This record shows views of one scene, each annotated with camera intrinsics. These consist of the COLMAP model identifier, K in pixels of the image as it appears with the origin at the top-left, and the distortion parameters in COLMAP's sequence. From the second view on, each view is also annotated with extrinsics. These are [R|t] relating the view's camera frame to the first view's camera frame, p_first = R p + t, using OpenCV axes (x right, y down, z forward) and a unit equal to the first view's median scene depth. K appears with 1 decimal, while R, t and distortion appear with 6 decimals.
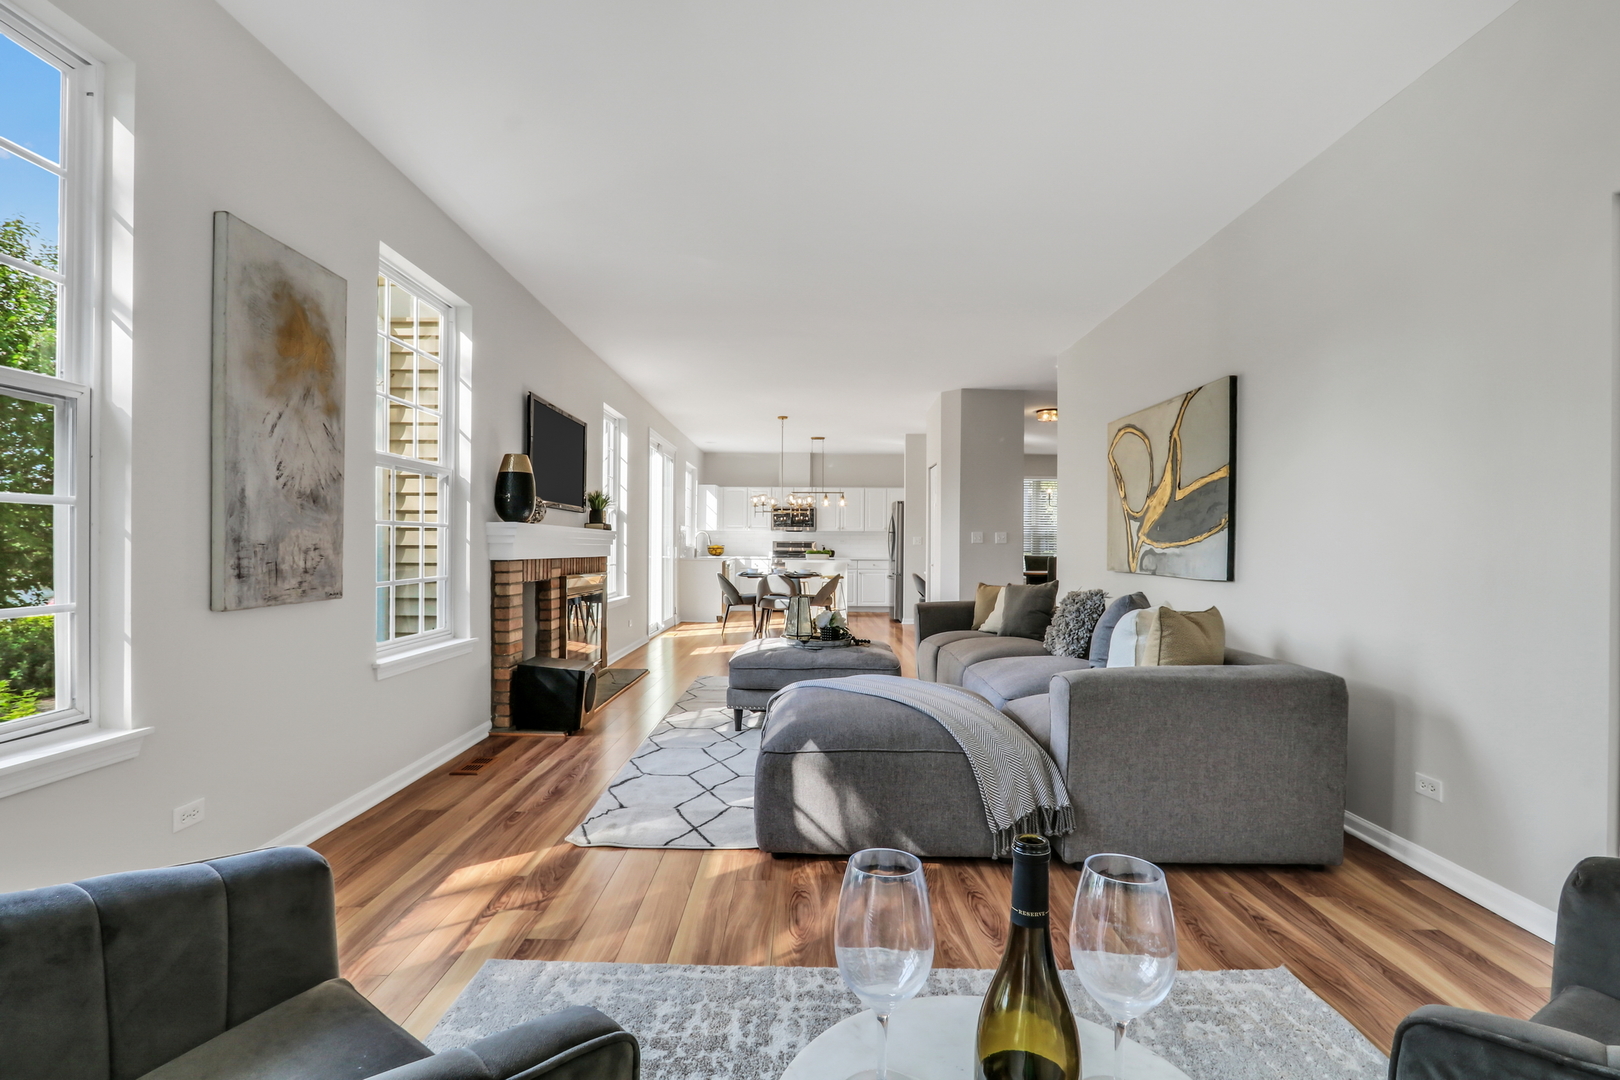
lens RADIAL K [[775.4, 0, 785.2], [0, 775.4, 545.7], [0, 0, 1]] dist [-0.021344, 0.005613]
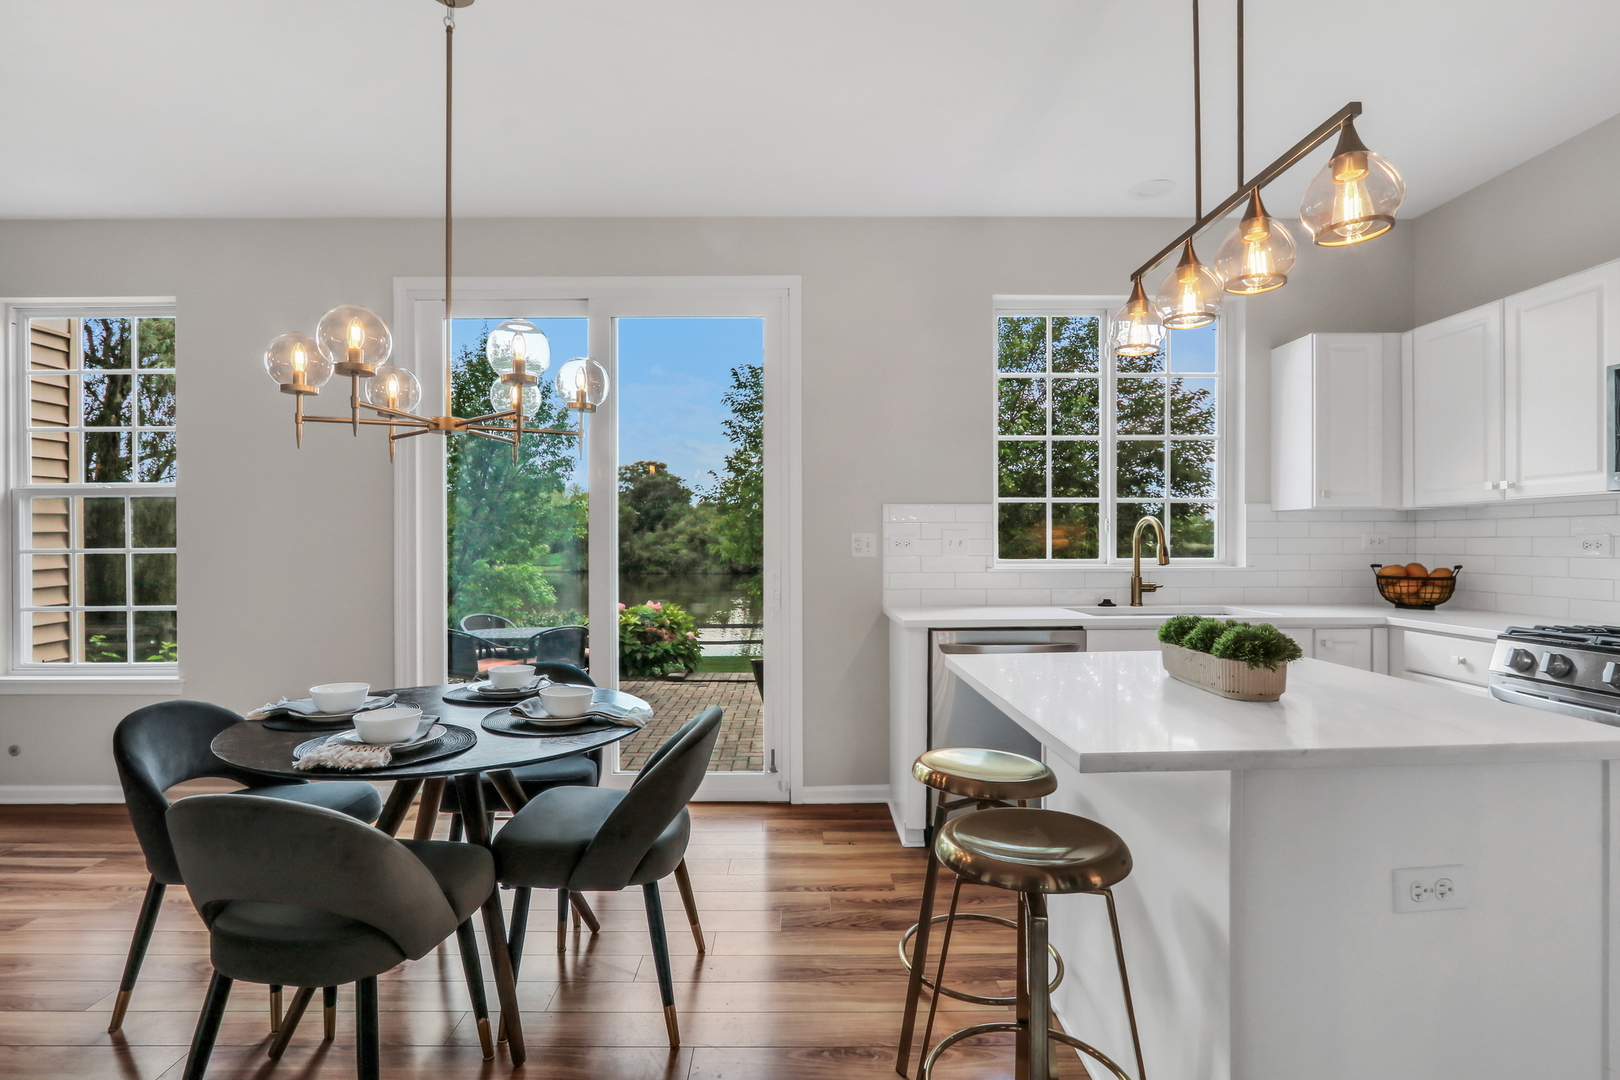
lens RADIAL K [[775.4, 0, 804.7], [0, 775.4, 546.9], [0, 0, 1]] dist [-0.021344, 0.005613]
pose [[0.029914, -0.004047, -0.999544, 0.473919], [0.004272, 0.999983, -0.003921, -0.019060], [0.999543, -0.004152, 0.029931, 2.430675]]
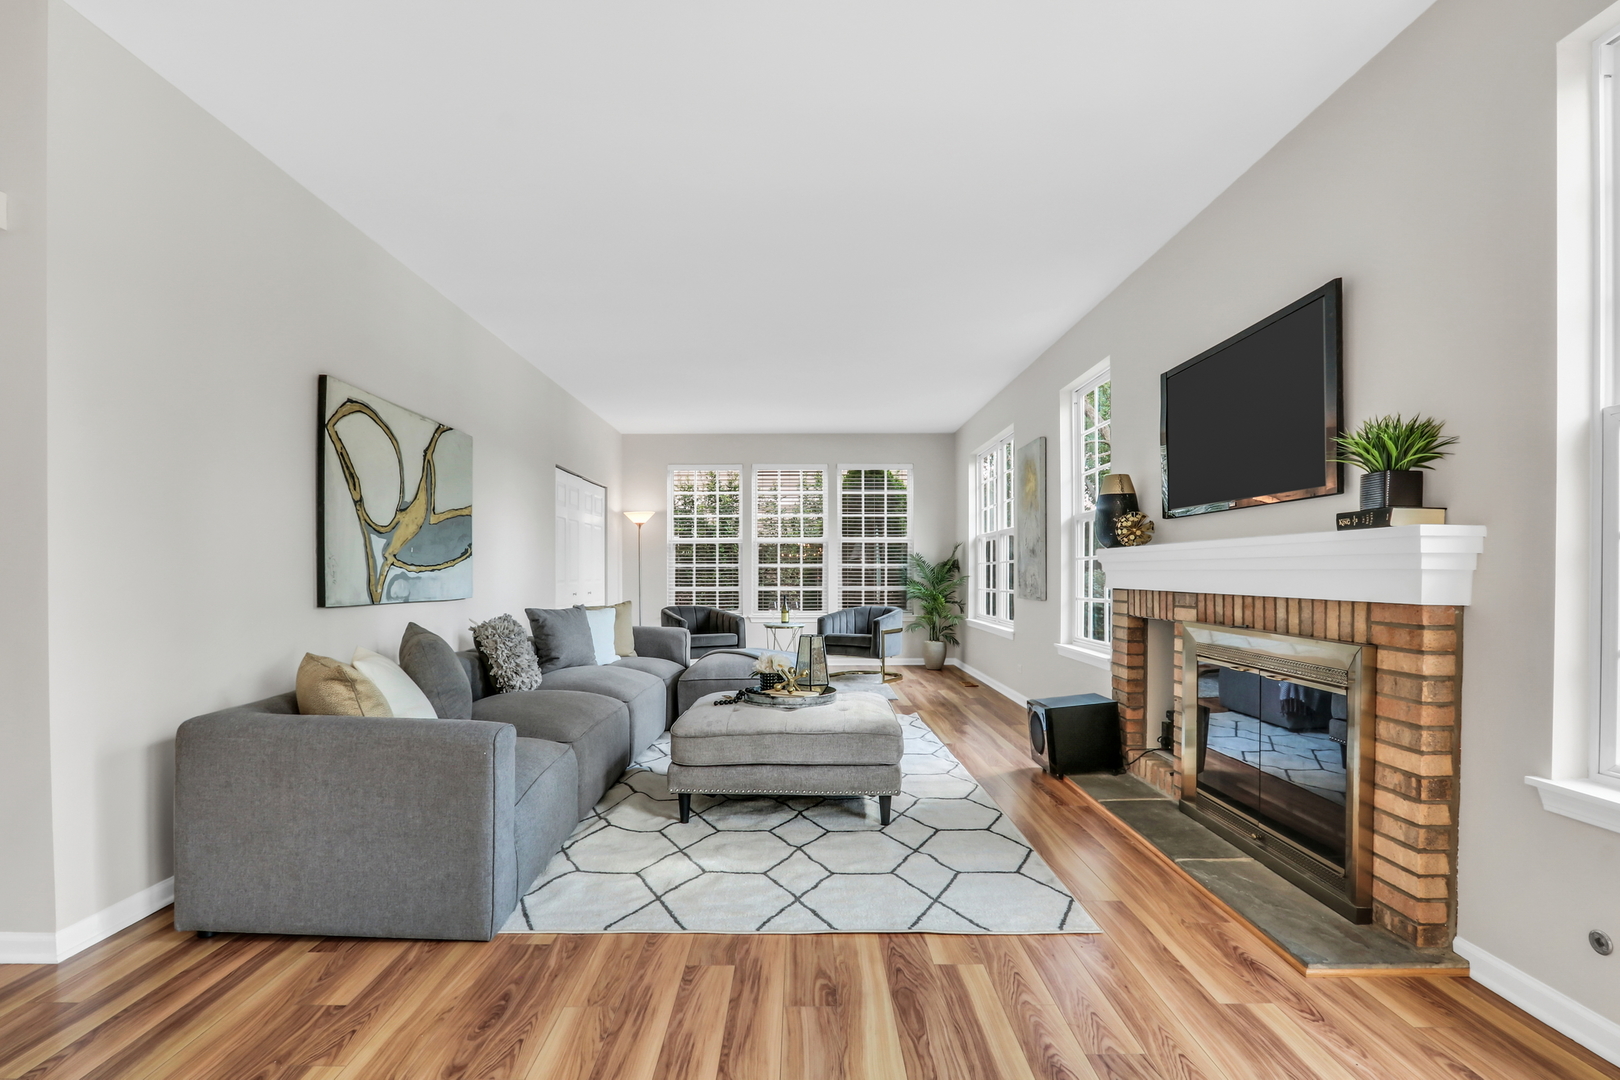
lens RADIAL K [[775.4, 0, 795.0], [0, 775.4, 581.8], [0, 0, 1]] dist [-0.021344, 0.005613]
pose [[-0.999802, -0.007034, -0.018608, 0.057189], [-0.007233, 0.999917, 0.010617, 0.003436], [0.018532, 0.010749, -0.999770, 1.991194]]
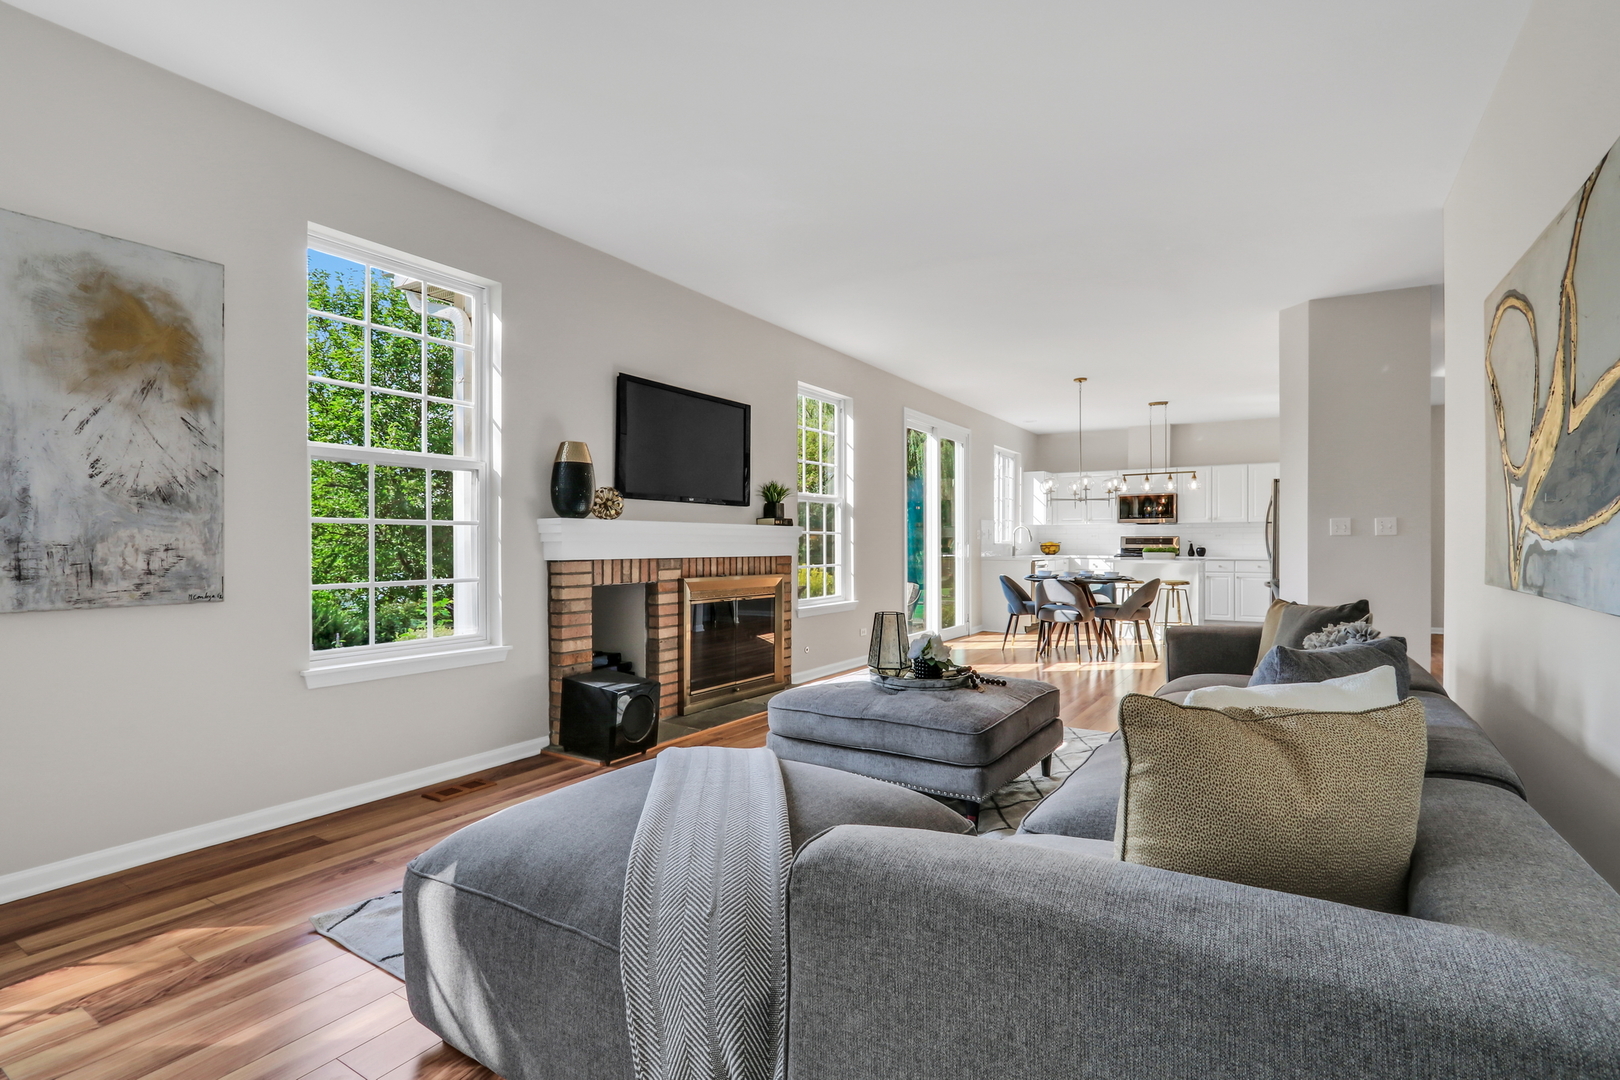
lens RADIAL K [[775.4, 0, 788.5], [0, 775.4, 547.3], [0, 0, 1]] dist [-0.021344, 0.005613]
pose [[0.850975, -0.005492, -0.525177, 0.346261], [0.007752, 0.999968, 0.002104, 0.003450], [0.525149, -0.005862, 0.850990, 0.378568]]
